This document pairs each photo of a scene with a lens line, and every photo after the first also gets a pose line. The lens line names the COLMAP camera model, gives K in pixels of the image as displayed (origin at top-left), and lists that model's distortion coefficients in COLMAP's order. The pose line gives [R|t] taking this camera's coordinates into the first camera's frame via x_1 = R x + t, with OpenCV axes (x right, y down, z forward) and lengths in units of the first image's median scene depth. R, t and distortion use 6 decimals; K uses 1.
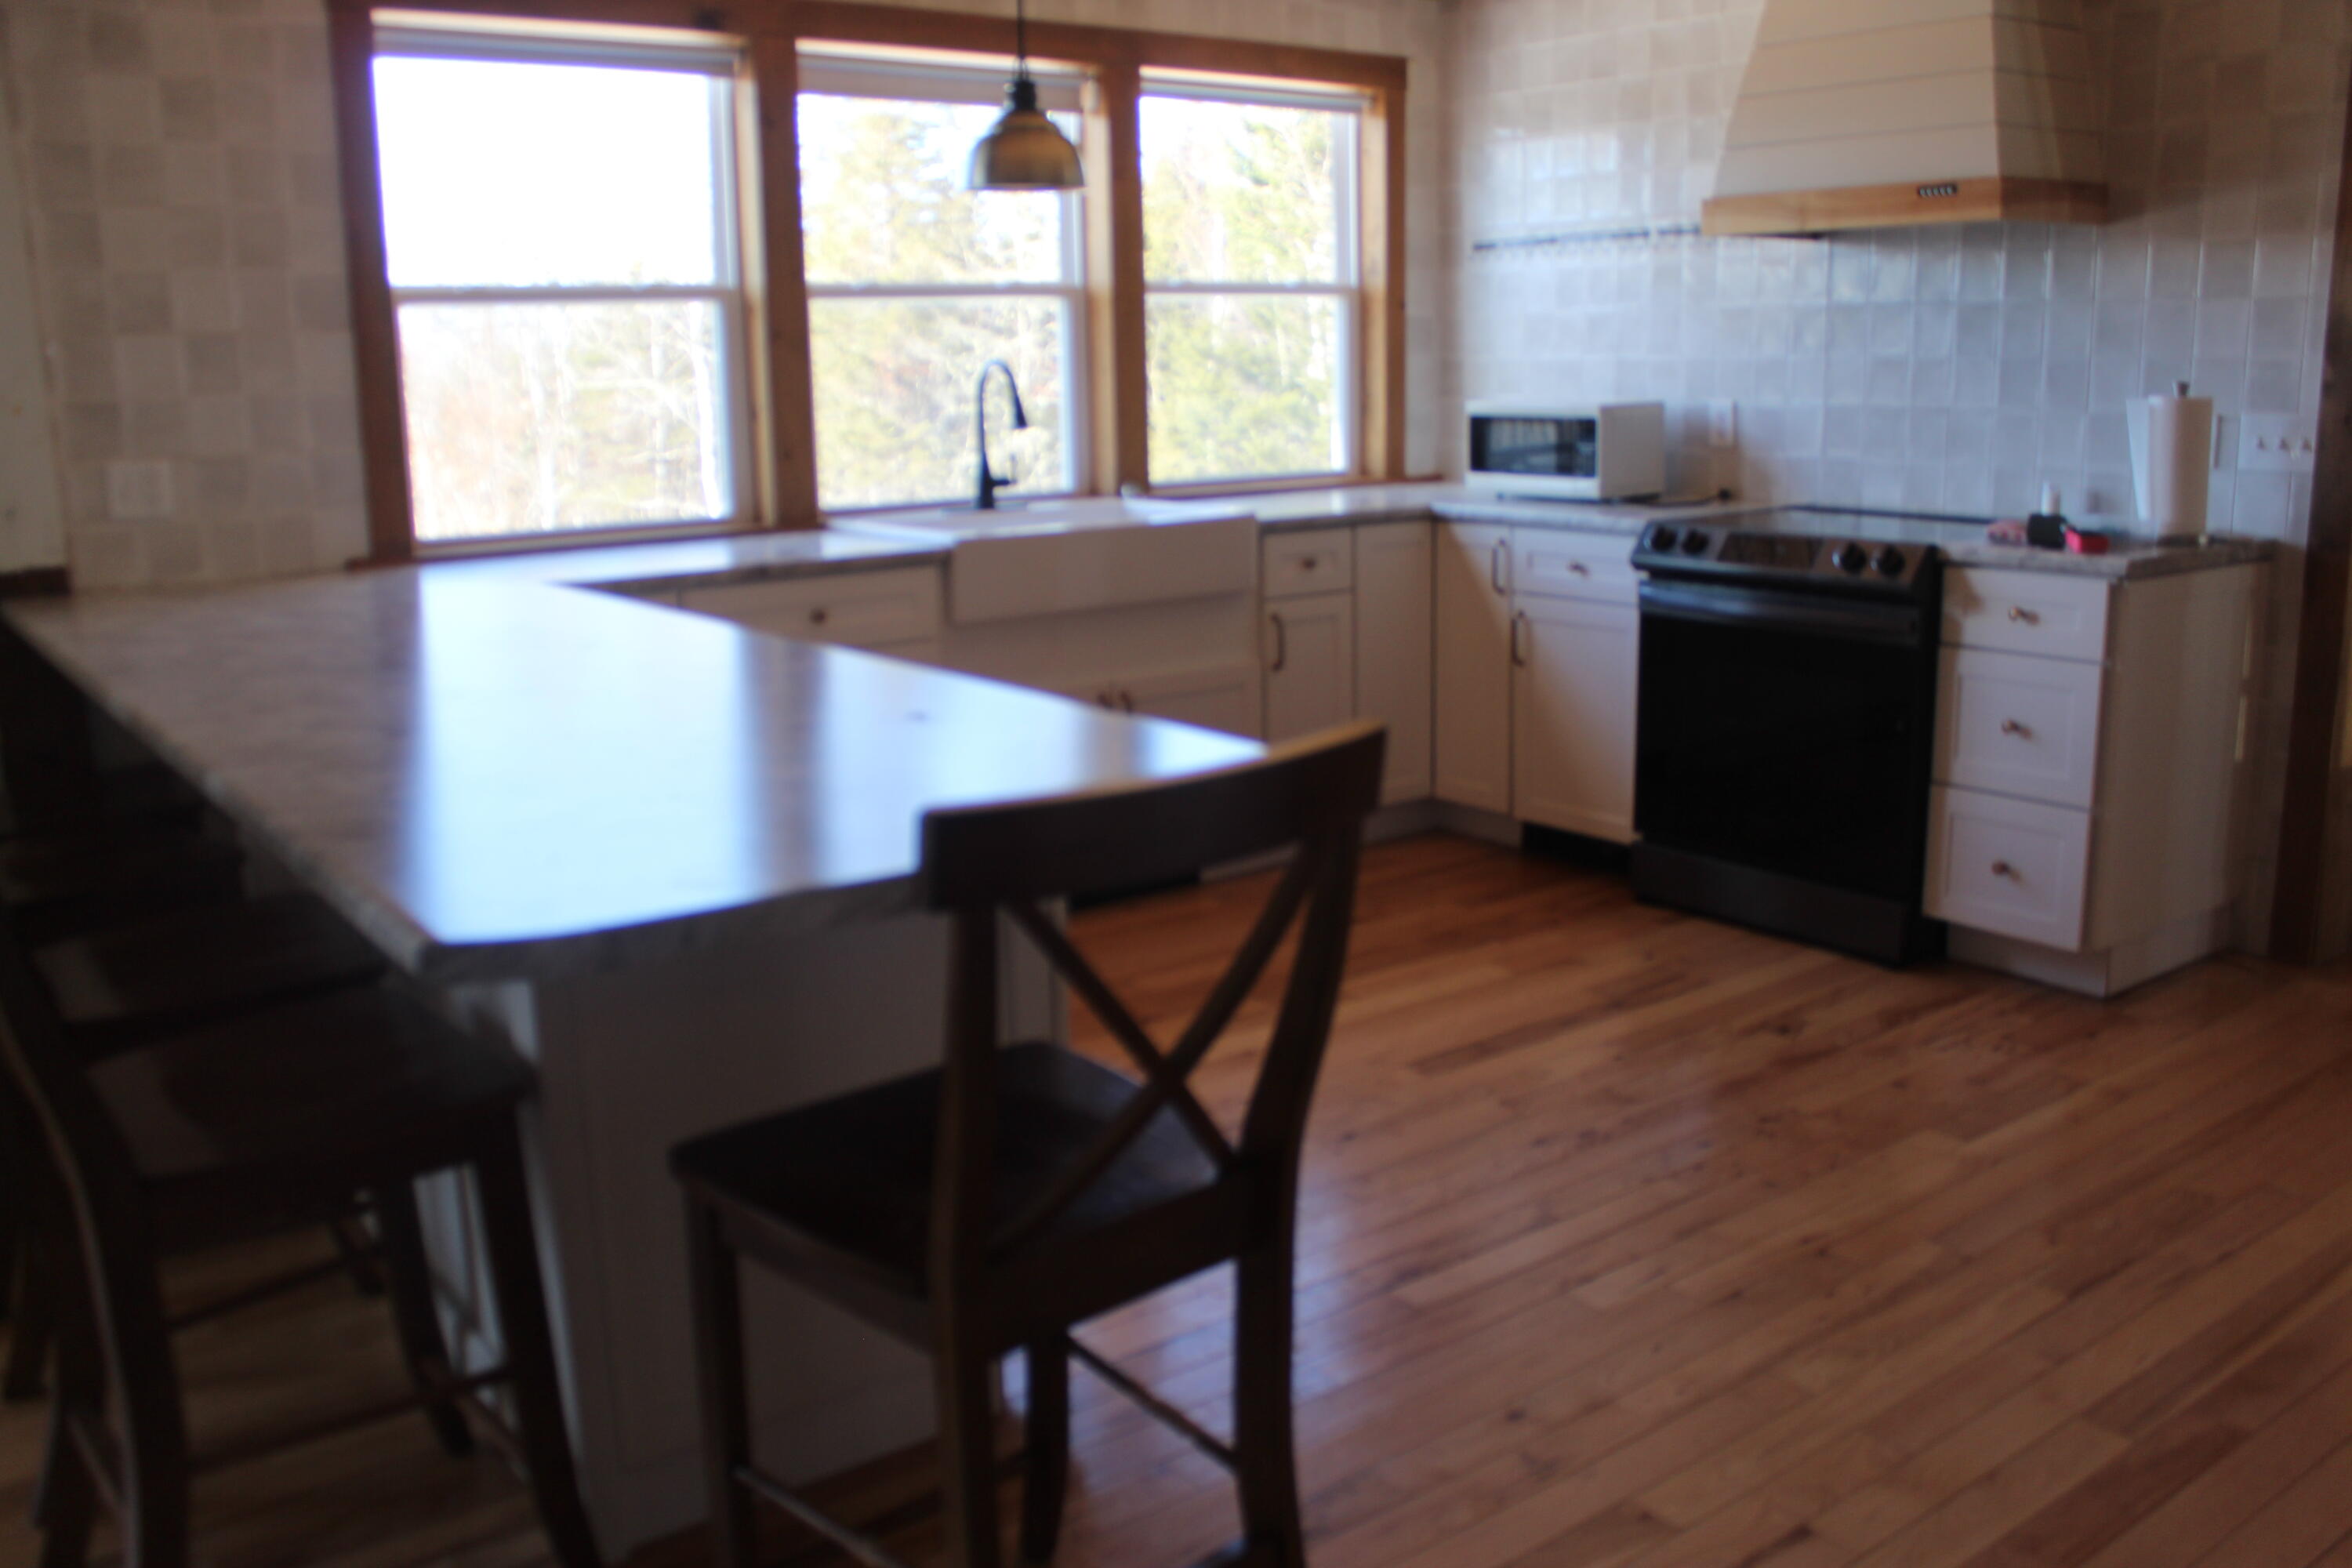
lens RADIAL K [[1979.1, 0, 1184.7], [0, 1979.1, 785.9], [0, 0, 1]] dist [-0.130372, 0.086218]
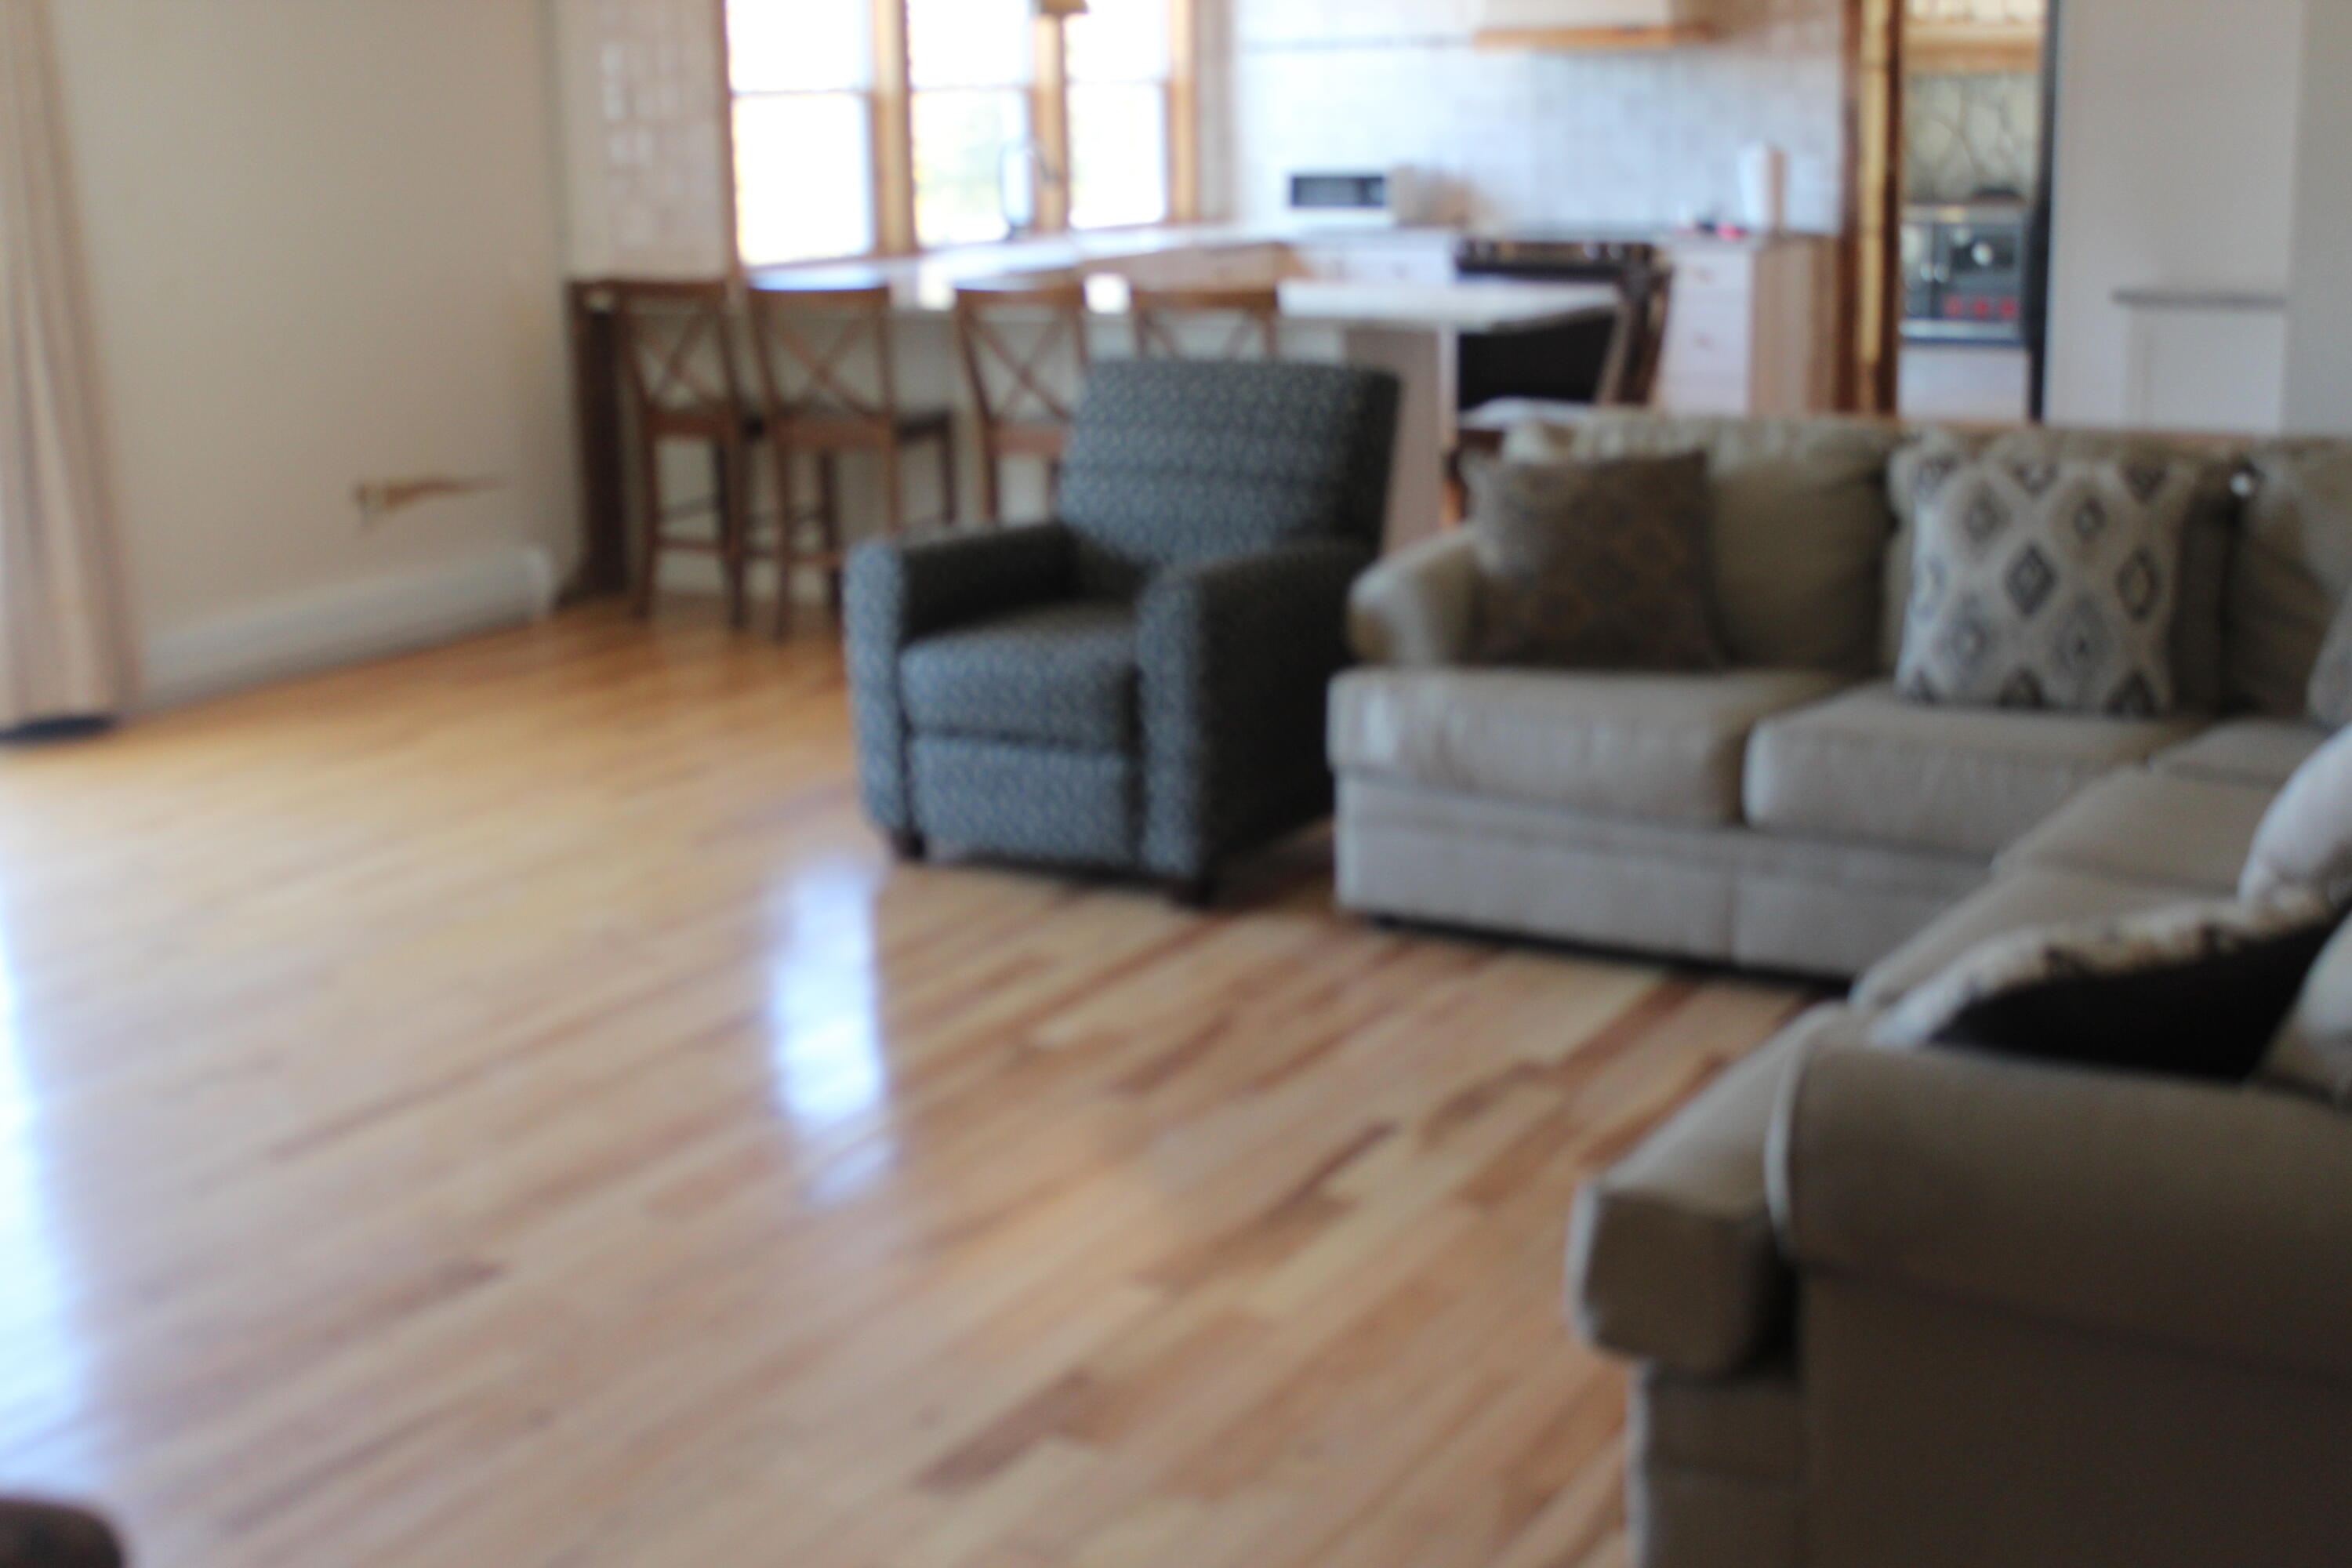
lens RADIAL K [[2953.2, 0, 1172.0], [0, 2953.2, 790.0], [0, 0, 1]] dist [-0.047430, 0.000000]
pose [[0.924918, -0.091490, 0.368994, -0.985146], [0.086456, 0.995798, 0.030194, 0.240322], [-0.370206, 0.003975, 0.928941, -1.231885]]
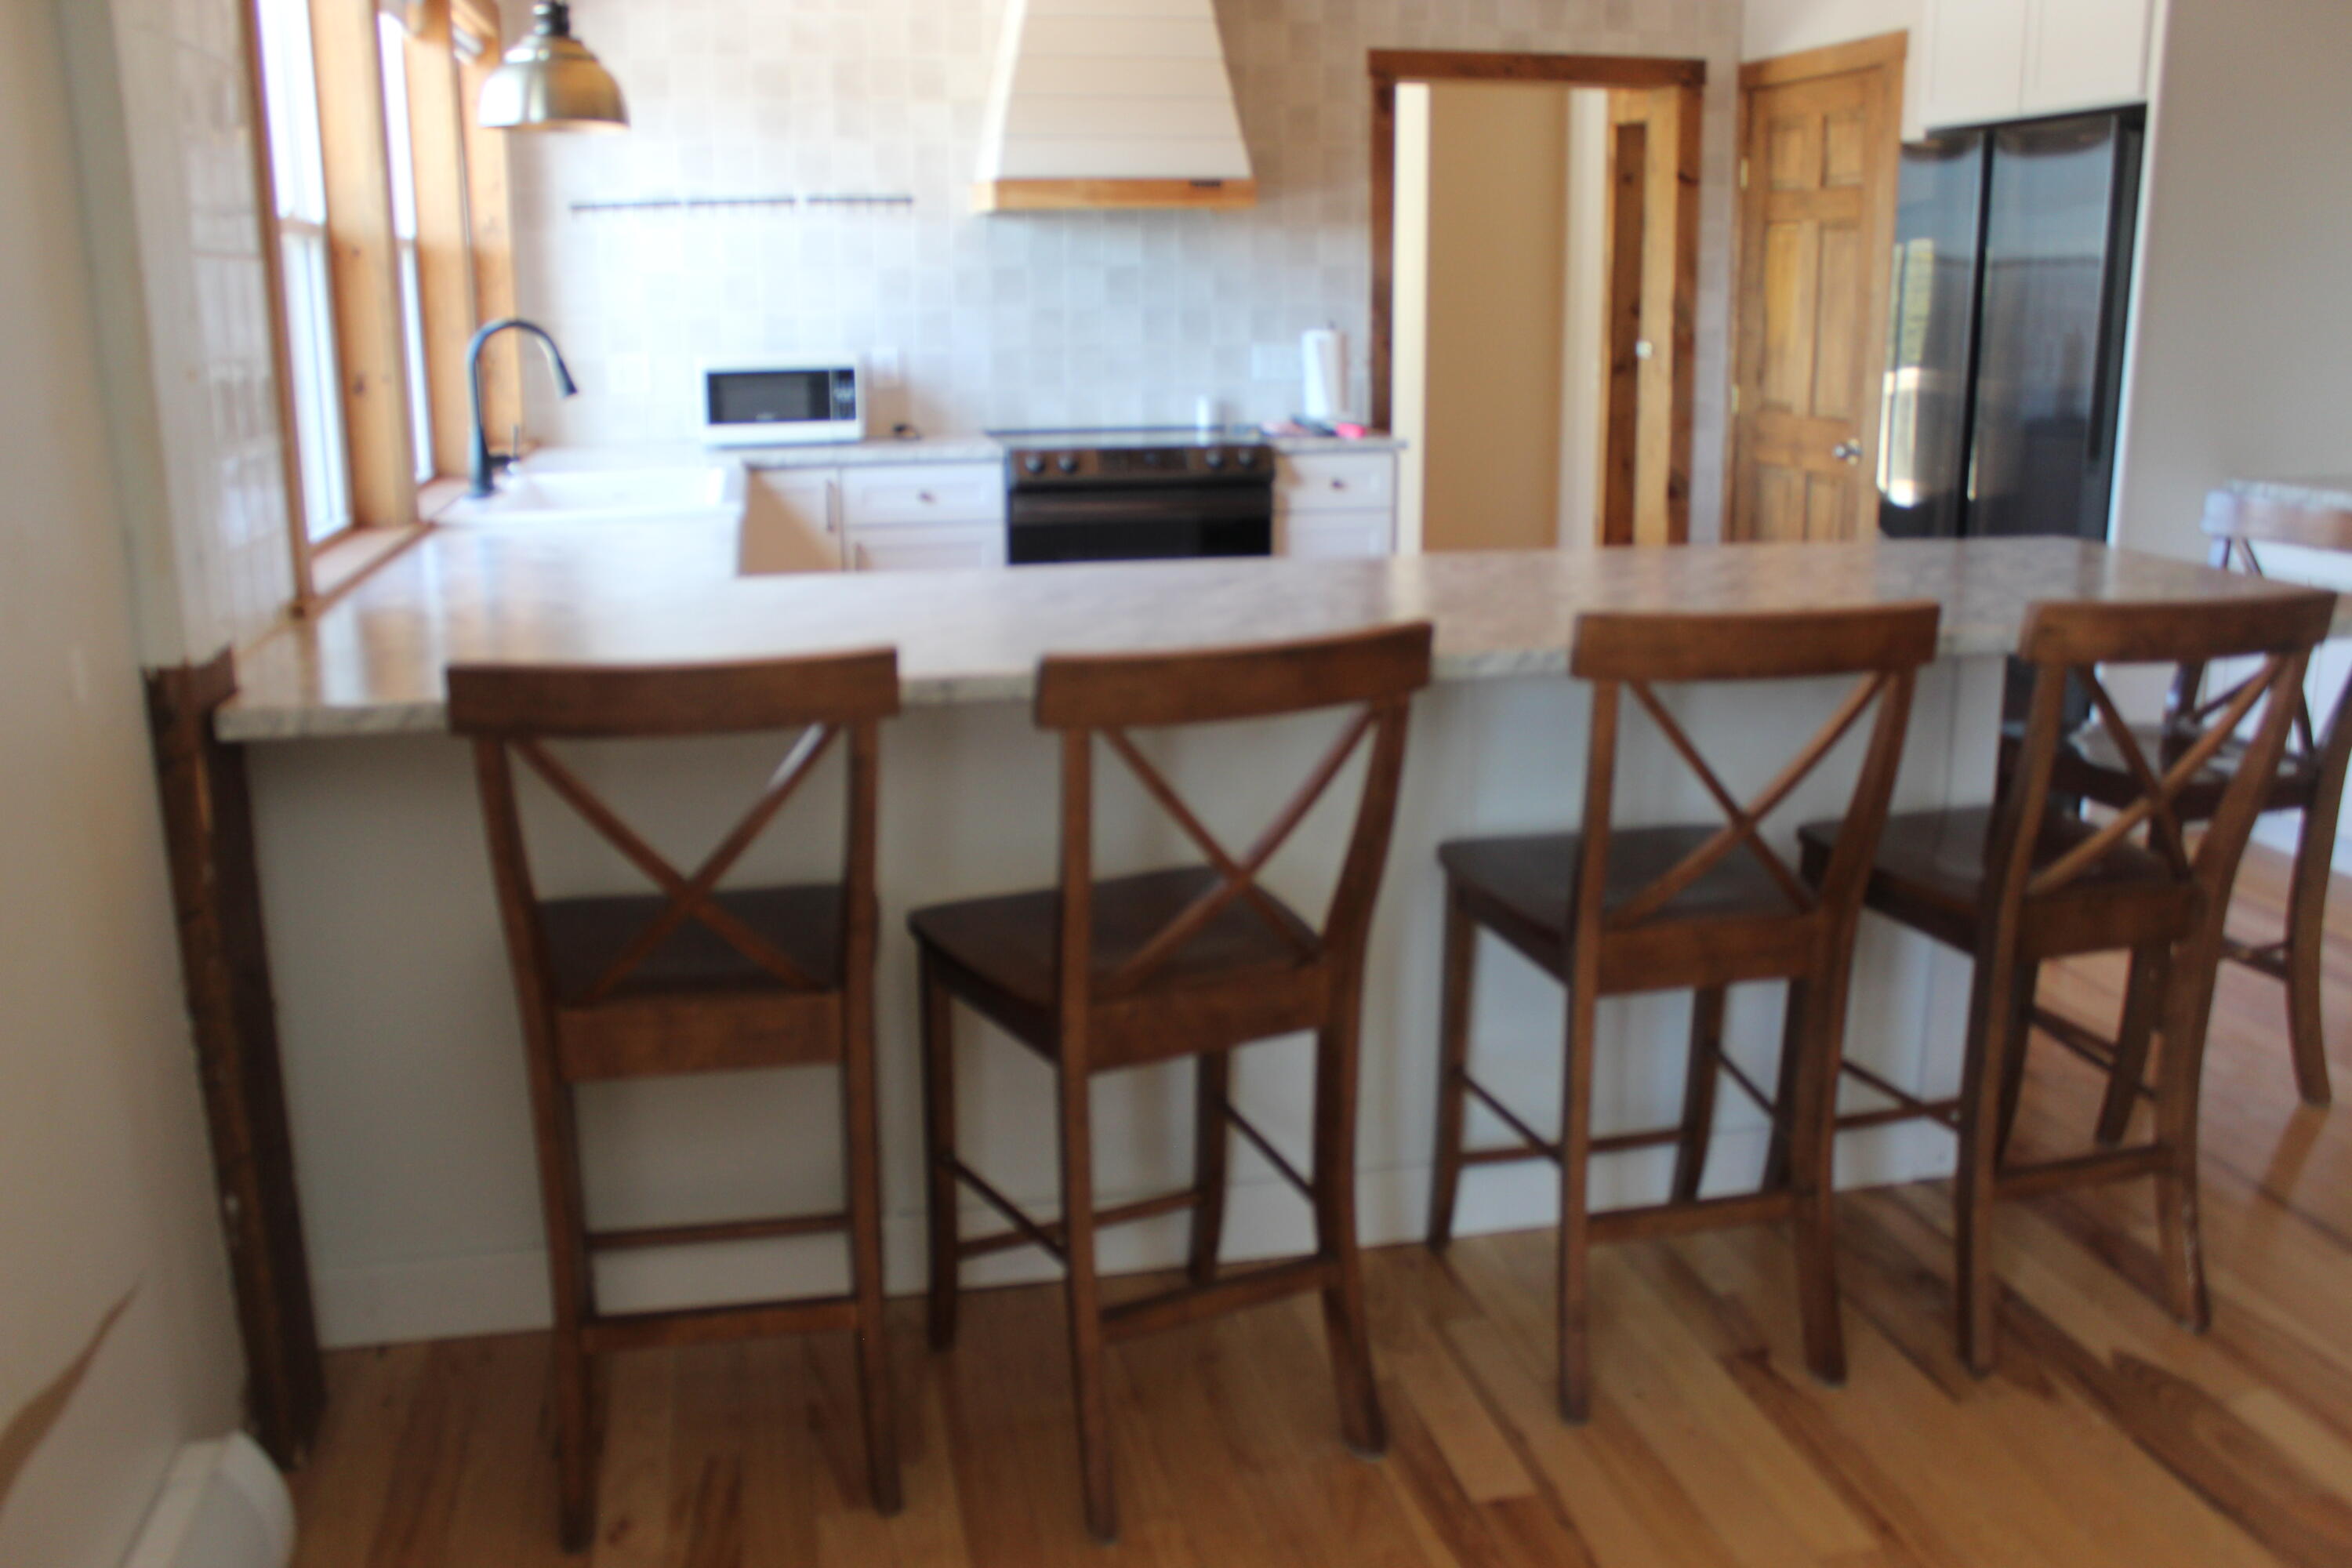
lens RADIAL K [[1979.1, 0, 1169.4], [0, 1979.1, 784.1], [0, 0, 1]] dist [-0.130372, 0.086218]
pose [[0.418173, -0.209115, 0.883969, -0.923288], [0.194000, 0.971248, 0.137988, -0.092942], [-0.887409, 0.113787, 0.446718, 0.449752]]
